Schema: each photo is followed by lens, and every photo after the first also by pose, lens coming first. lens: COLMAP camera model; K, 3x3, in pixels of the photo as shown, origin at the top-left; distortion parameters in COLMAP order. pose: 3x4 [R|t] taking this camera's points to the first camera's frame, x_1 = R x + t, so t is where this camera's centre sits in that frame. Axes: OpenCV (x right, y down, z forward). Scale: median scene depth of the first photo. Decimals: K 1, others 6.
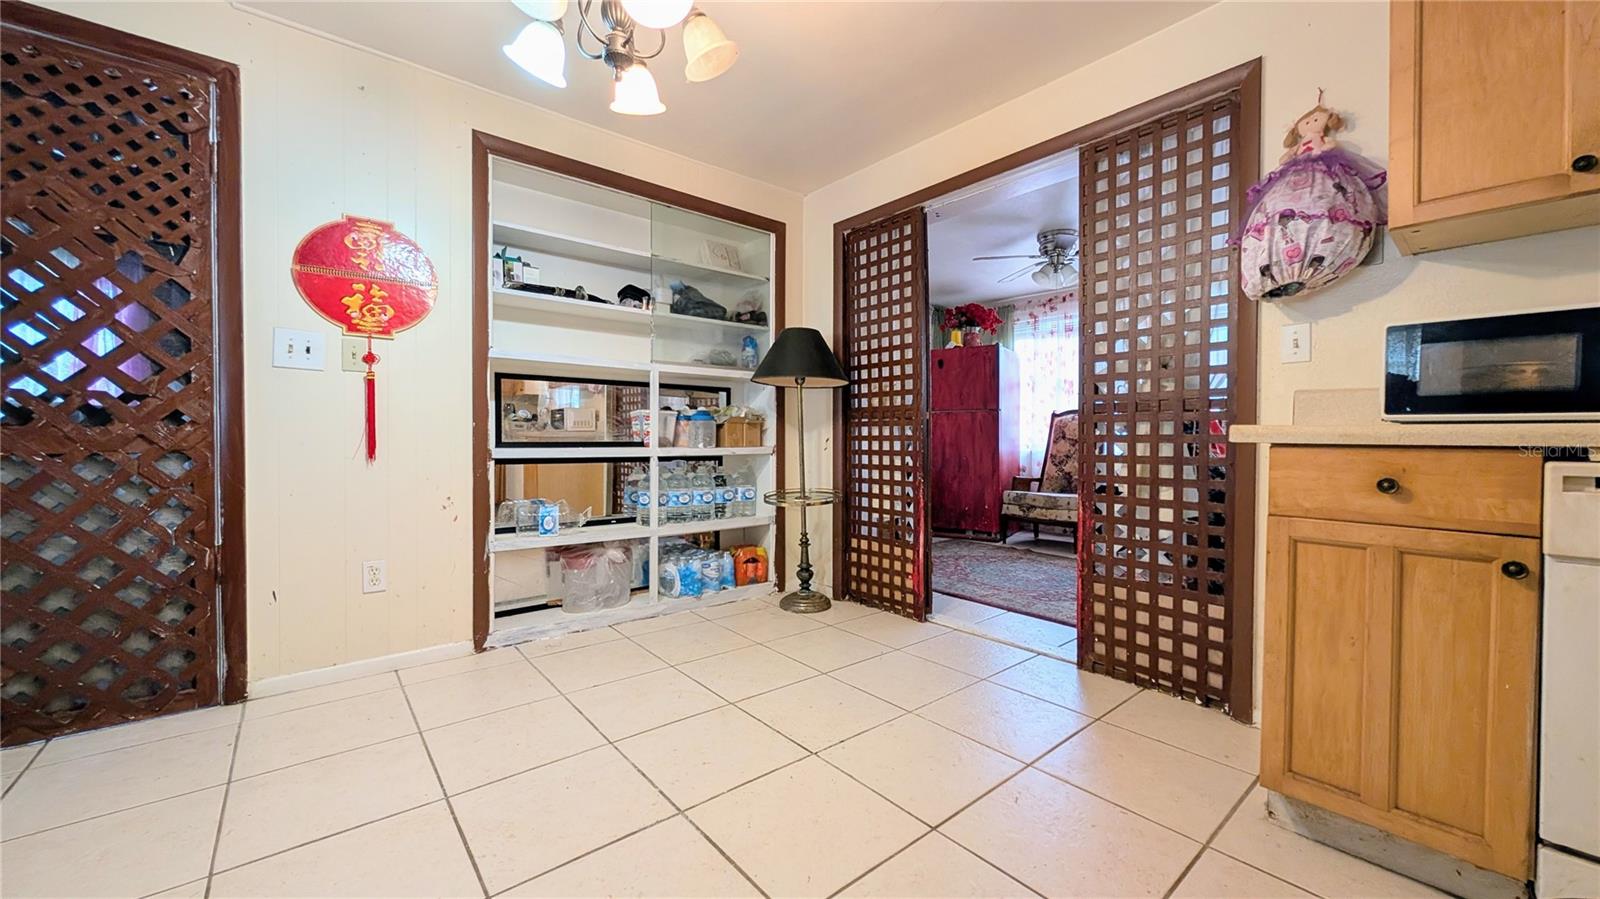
lens RADIAL K [[598.6, 0, 798.9], [0, 598.6, 446.1], [0, 0, 1]] dist [-0.000736, 0.000011]
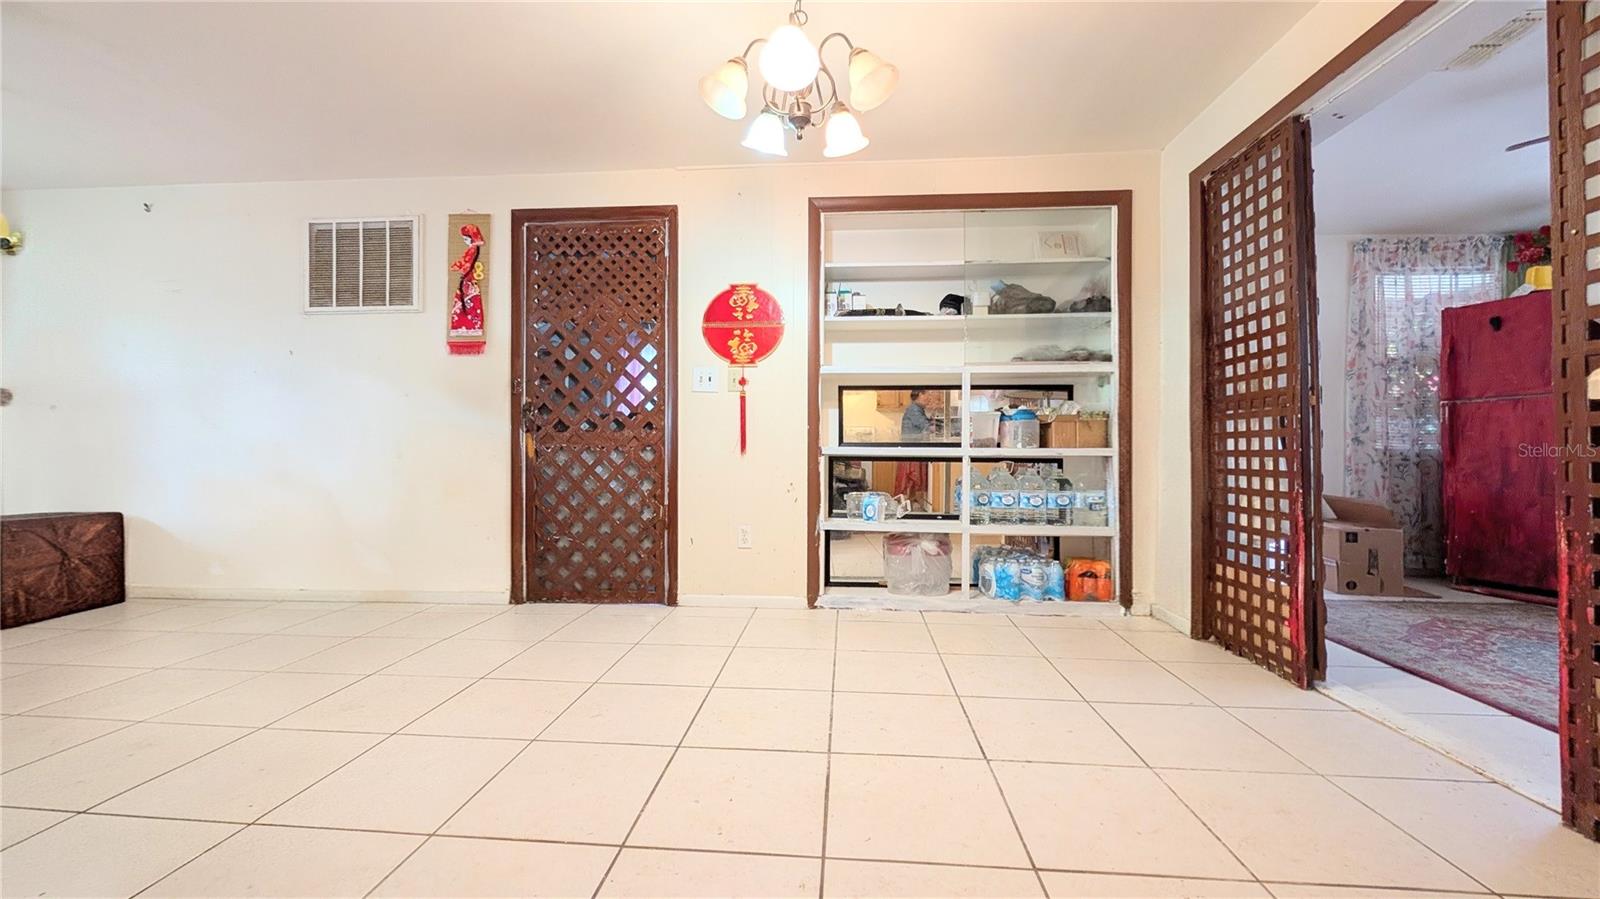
lens RADIAL K [[598.6, 0, 798.9], [0, 598.6, 446.1], [0, 0, 1]] dist [-0.000736, 0.000011]
pose [[0.718475, -0.006055, -0.695527, 0.263850], [-0.010330, 0.999759, -0.019375, 0.023179], [0.695477, 0.021105, 0.718239, 0.058614]]
